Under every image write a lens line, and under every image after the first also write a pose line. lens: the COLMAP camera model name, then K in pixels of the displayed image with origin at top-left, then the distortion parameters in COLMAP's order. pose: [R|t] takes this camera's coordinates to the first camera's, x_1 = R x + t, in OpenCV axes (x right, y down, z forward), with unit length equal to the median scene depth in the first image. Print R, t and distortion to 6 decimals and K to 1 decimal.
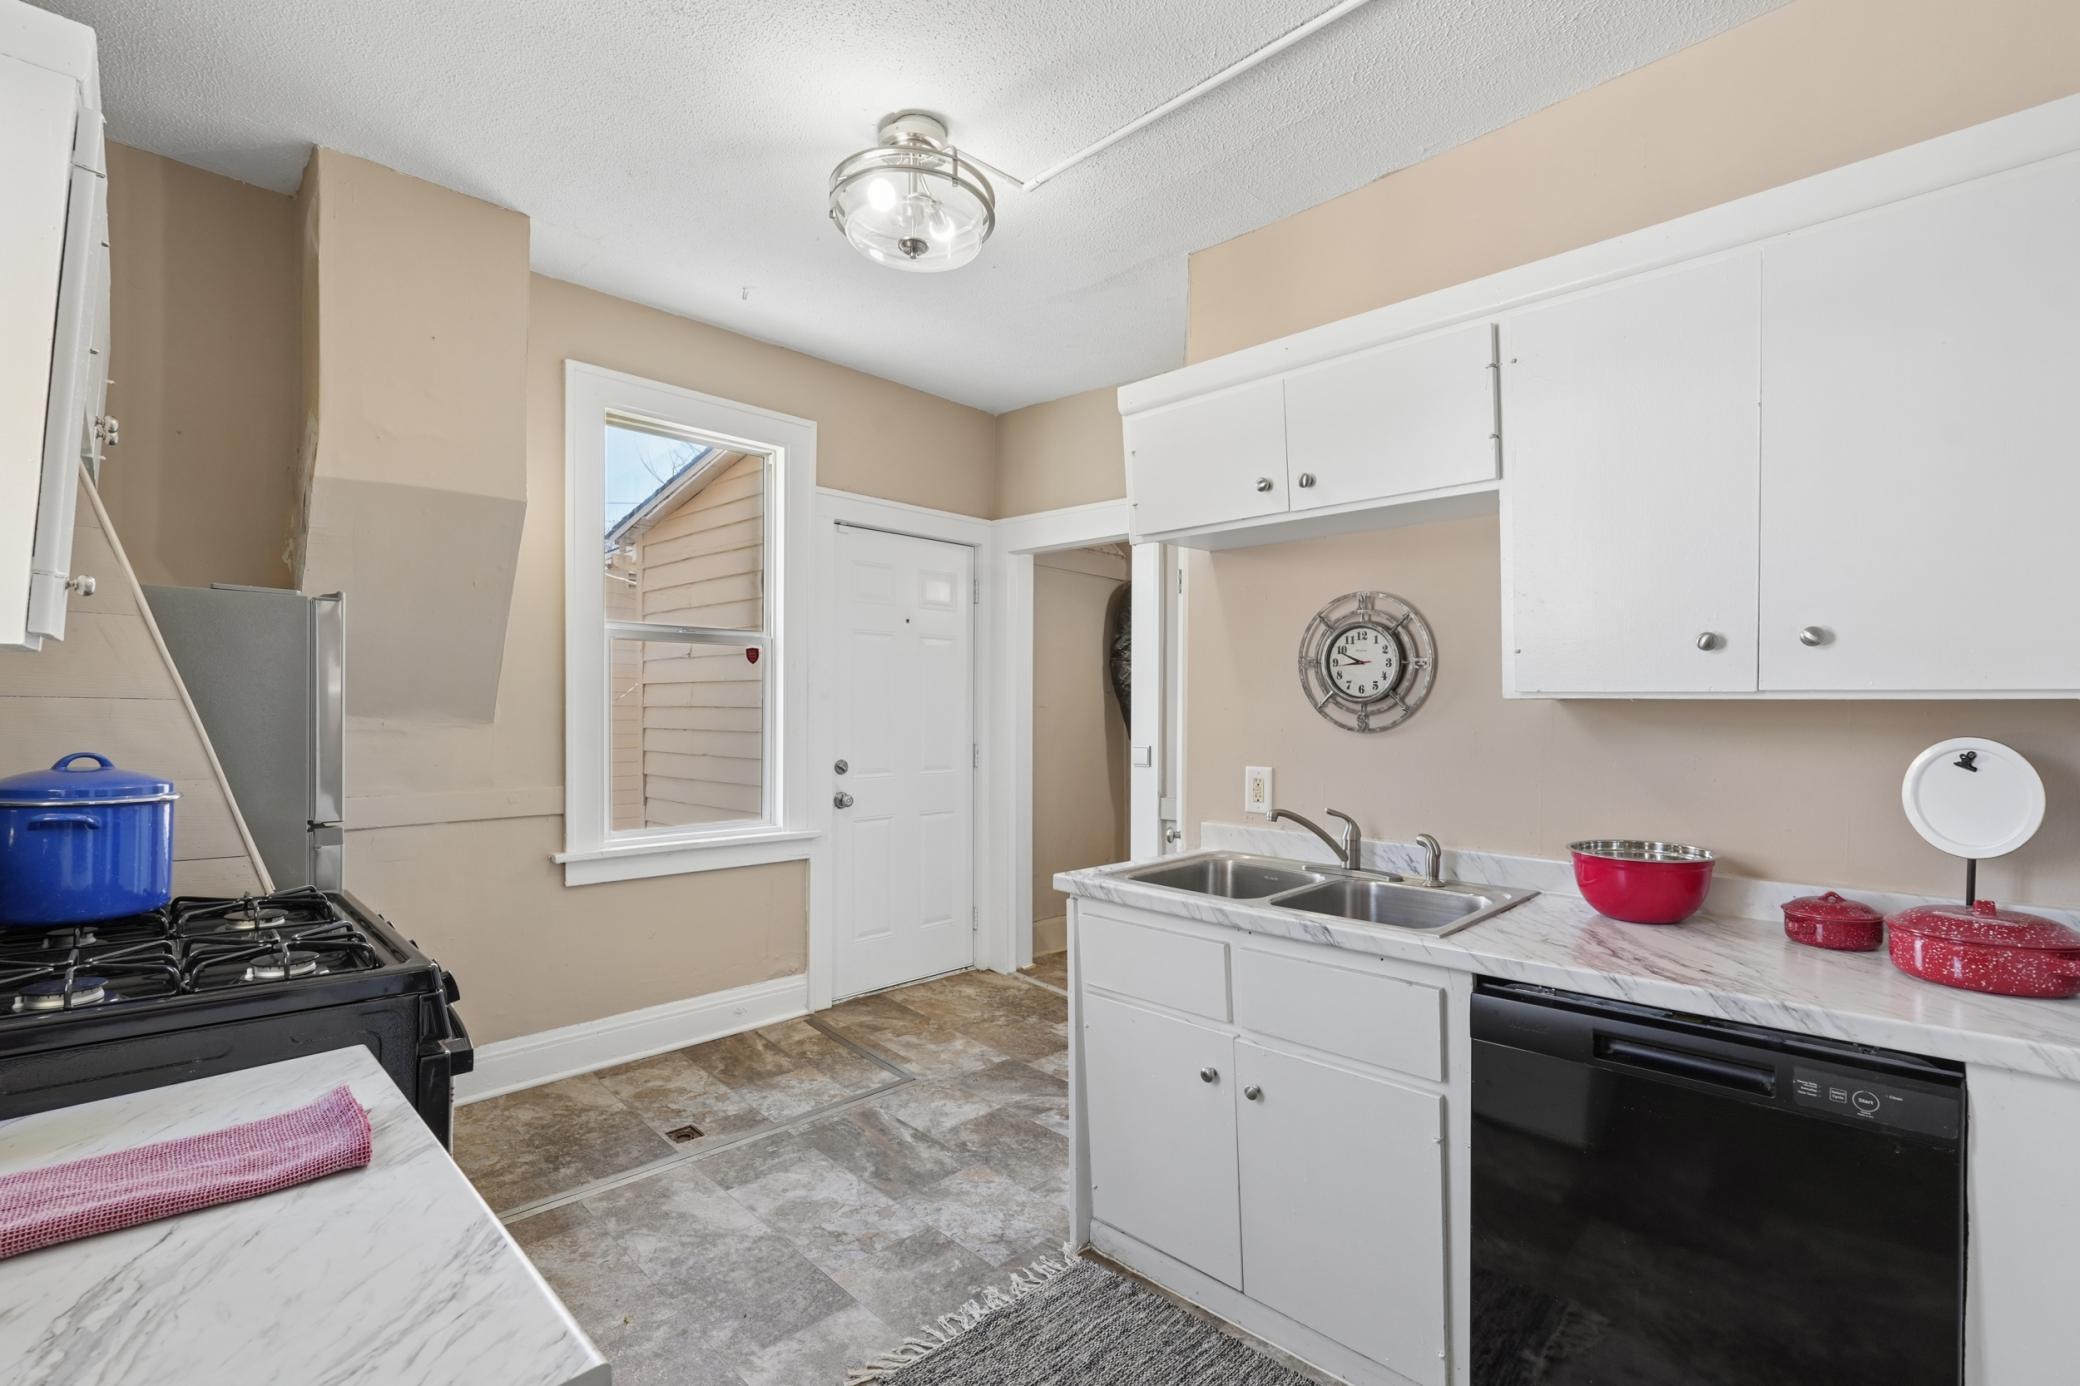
lens RADIAL K [[929.7, 0, 1065.6], [0, 929.7, 727.0], [0, 0, 1]] dist [-0.015195, 0.003075]
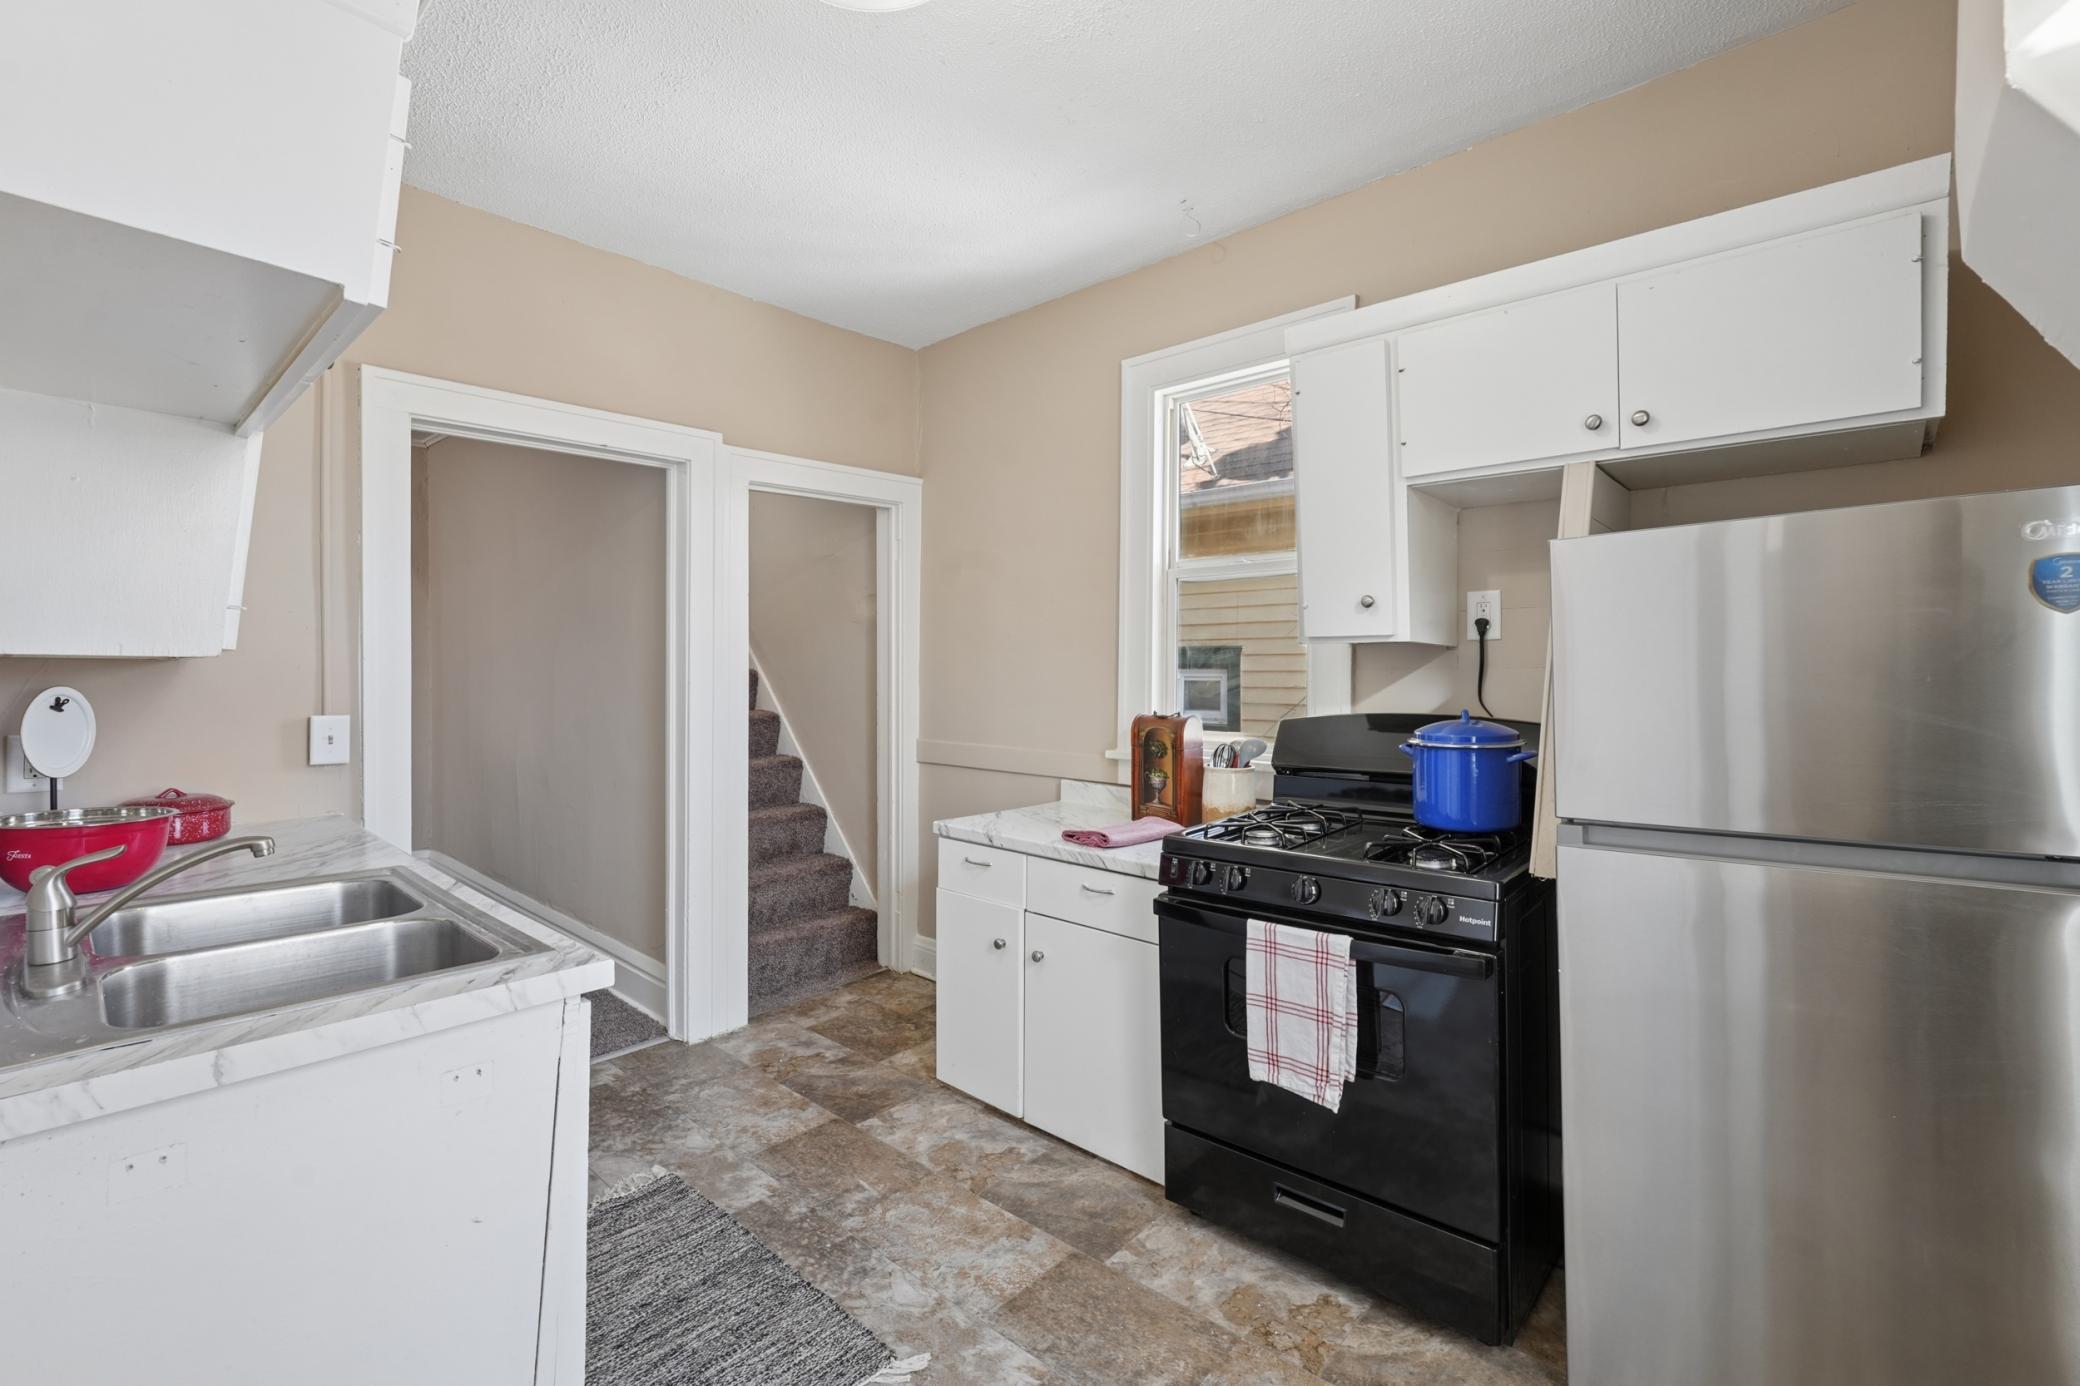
lens RADIAL K [[929.7, 0, 1031.7], [0, 929.7, 690.5], [0, 0, 1]] dist [-0.015195, 0.003075]
pose [[-0.999867, -0.007396, -0.014507, -0.134895], [-0.007851, 0.999470, 0.031607, -0.015188], [0.014266, 0.031716, -0.999395, 1.242423]]
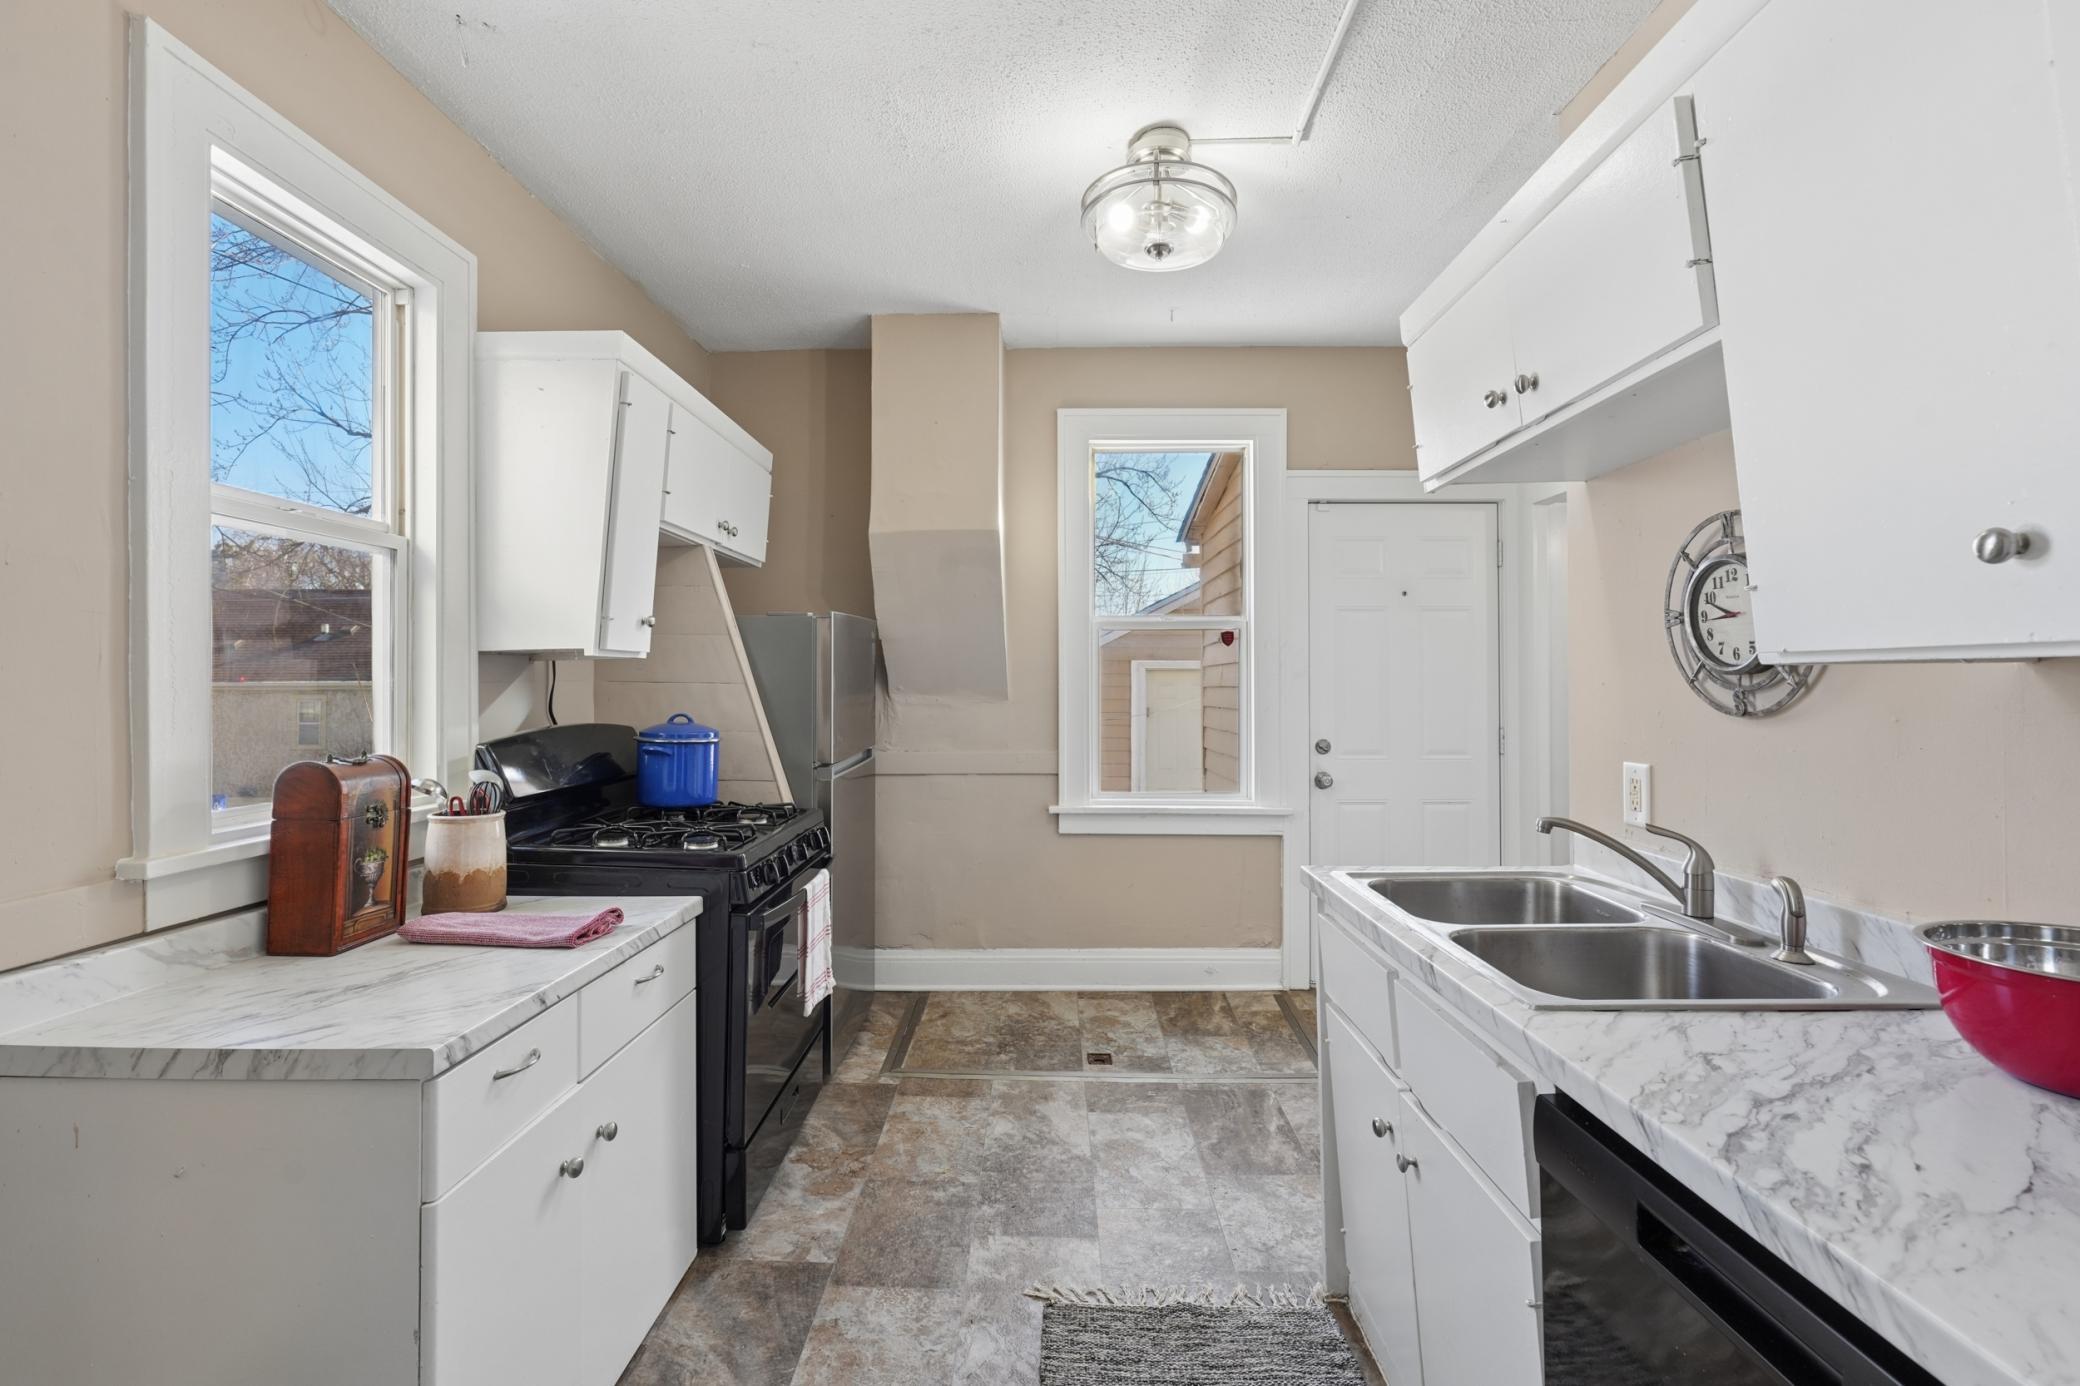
lens RADIAL K [[929.7, 0, 1035.7], [0, 929.7, 674.3], [0, 0, 1]] dist [-0.015195, 0.003075]
pose [[0.687131, -0.015569, -0.726367, 0.438328], [-0.010577, 0.999450, -0.031429, 0.000806], [0.726457, 0.029279, 0.686588, 0.161223]]
